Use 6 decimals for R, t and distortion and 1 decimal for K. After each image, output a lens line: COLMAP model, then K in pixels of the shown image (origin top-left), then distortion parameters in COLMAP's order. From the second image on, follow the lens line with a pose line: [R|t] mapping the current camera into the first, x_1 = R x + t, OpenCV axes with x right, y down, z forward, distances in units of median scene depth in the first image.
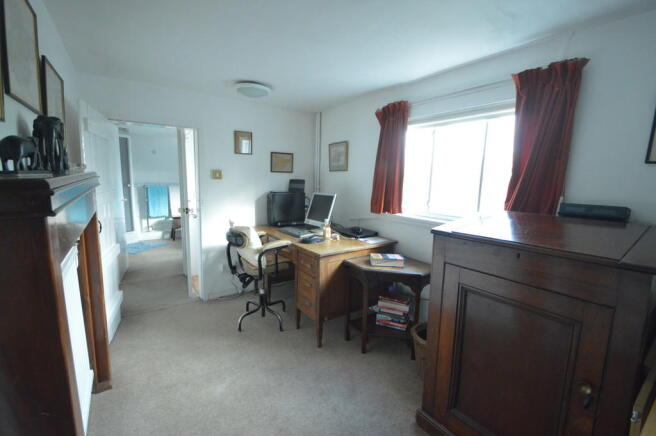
lens RADIAL K [[292.1, 0, 325.8], [0, 292.1, 217.3], [0, 0, 1]] dist [-0.000952, -0.000720]
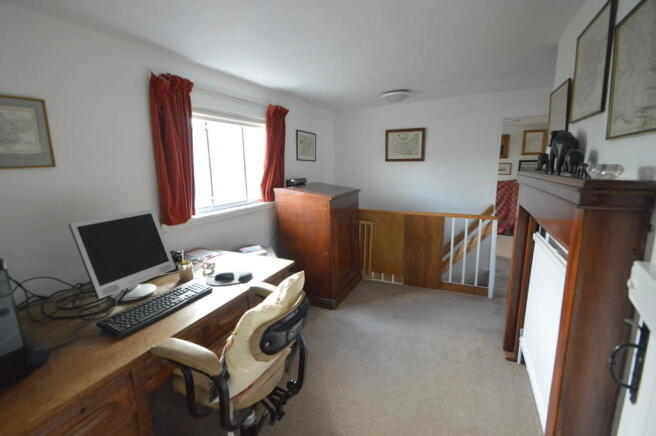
lens RADIAL K [[292.1, 0, 325.8], [0, 292.1, 217.3], [0, 0, 1]] dist [-0.000952, -0.000720]
pose [[-0.485270, -0.167007, 0.858267, -0.729785], [0.135326, 0.955416, 0.262426, -0.198046], [-0.863829, 0.243493, -0.441034, 1.159335]]
